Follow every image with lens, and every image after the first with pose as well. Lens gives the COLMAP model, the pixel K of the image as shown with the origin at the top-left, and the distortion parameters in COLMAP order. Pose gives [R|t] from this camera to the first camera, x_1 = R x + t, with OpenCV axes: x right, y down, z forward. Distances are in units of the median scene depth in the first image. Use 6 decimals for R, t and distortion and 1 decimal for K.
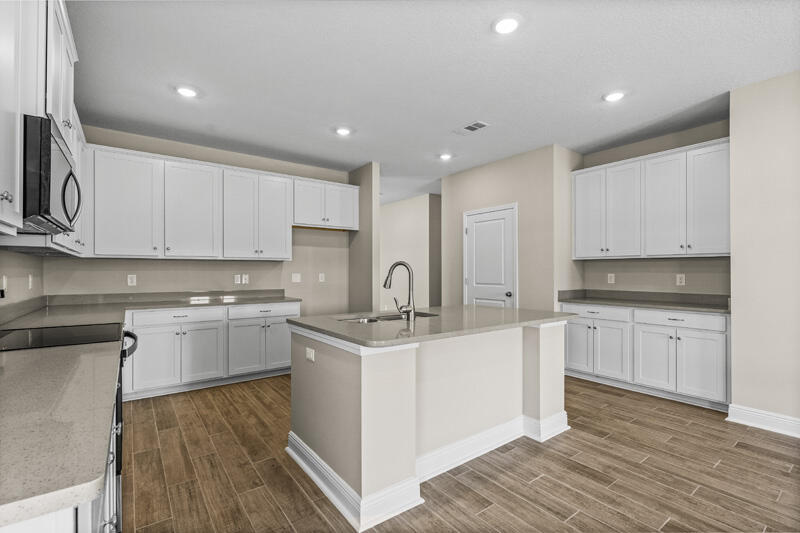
lens RADIAL K [[365.3, 0, 401.5], [0, 365.3, 269.1], [0, 0, 1]] dist [-0.000729, 0.000004]
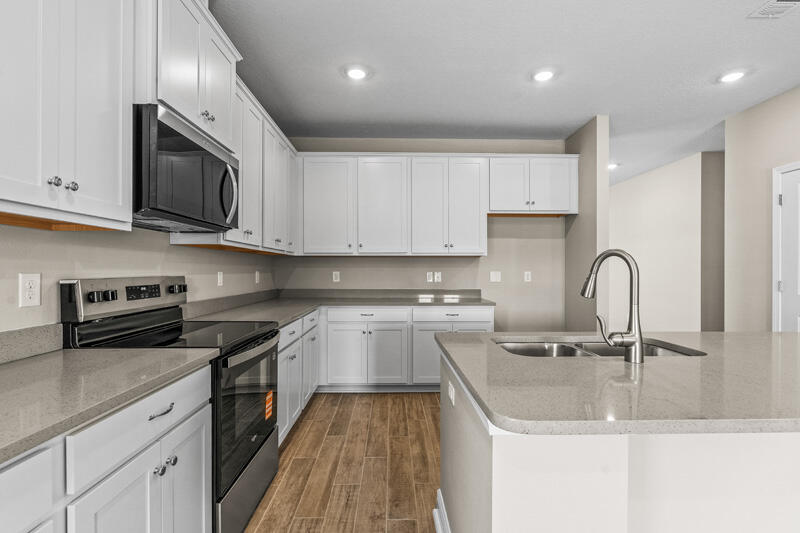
lens RADIAL K [[372.6, 0, 401.4], [0, 372.6, 269.7], [0, 0, 1]] dist [-0.002756, -0.000196]
pose [[0.816193, 0.002444, -0.577774, 0.038254], [0.001377, 0.999980, 0.006176, 0.003848], [0.577777, -0.005836, 0.816174, 0.234980]]
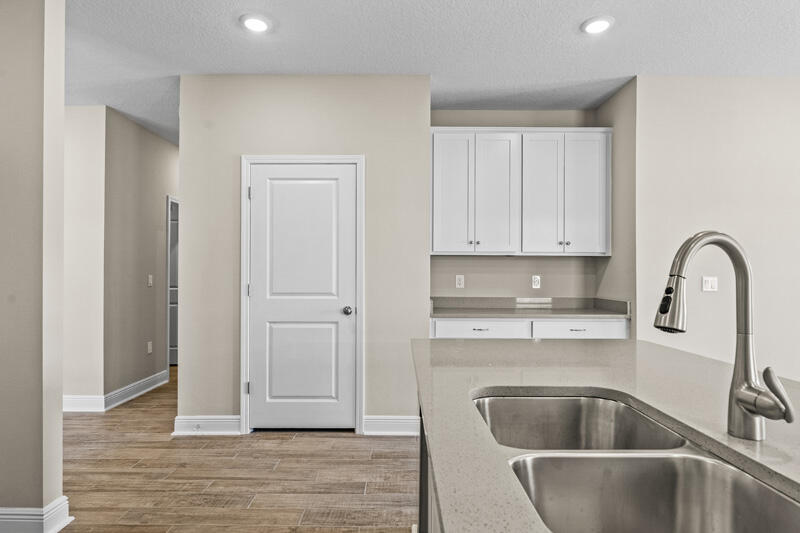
lens RADIAL K [[445.9, 0, 400.0], [0, 445.9, 266.5], [0, 0, 1]] dist [-0.002544, -0.000298]
pose [[0.606444, 0.012808, 0.795023, -0.270601], [-0.008965, 0.999917, -0.009270, 0.005309], [-0.795076, -0.001505, 0.606508, 0.625356]]
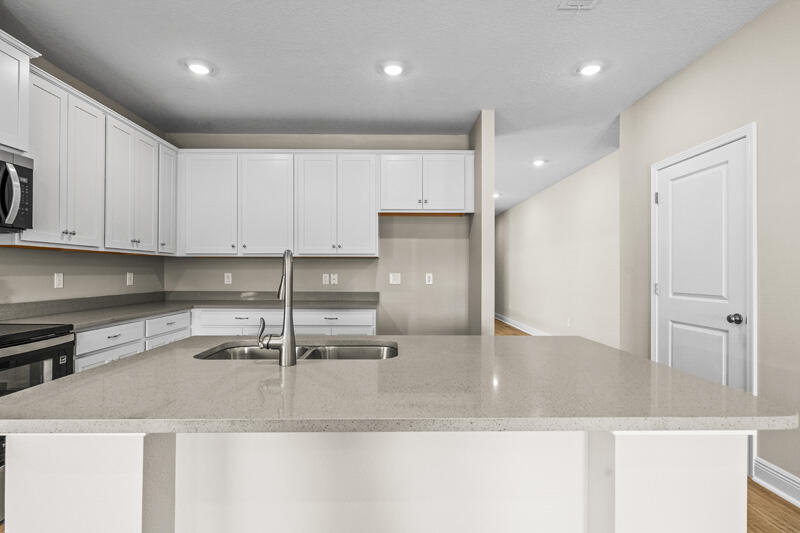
lens RADIAL K [[394.5, 0, 401.7], [0, 394.5, 270.5], [0, 0, 1]] dist [-0.003709, 0.000201]
pose [[0.810503, 0.001838, -0.585731, 0.299436], [0.000714, 0.999991, 0.004126, 0.003975], [0.585734, -0.003763, 0.810495, 0.404280]]
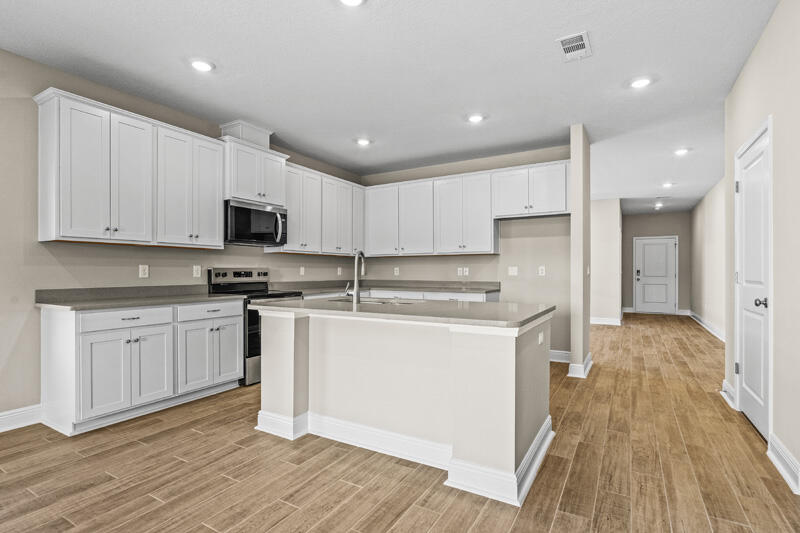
lens RADIAL K [[394.5, 0, 401.7], [0, 394.5, 270.5], [0, 0, 1]] dist [-0.003709, 0.000201]
pose [[0.385619, -0.001162, -0.922658, 0.743536], [0.007217, 0.999972, 0.001757, 0.024570], [0.922630, -0.007336, 0.385616, 0.417698]]
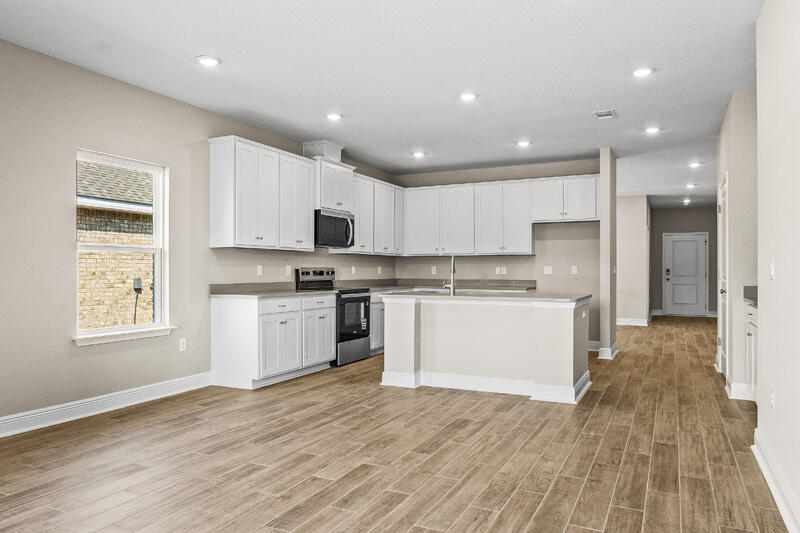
lens RADIAL K [[559.7, 0, 400.0], [0, 559.7, 266.5], [0, 0, 1]] dist [-0.000600, 0.000080]
pose [[0.453049, -0.004294, -0.891475, 1.275153], [0.005997, 0.999980, -0.001770, 0.017743], [0.891466, -0.004544, 0.453065, -0.167646]]
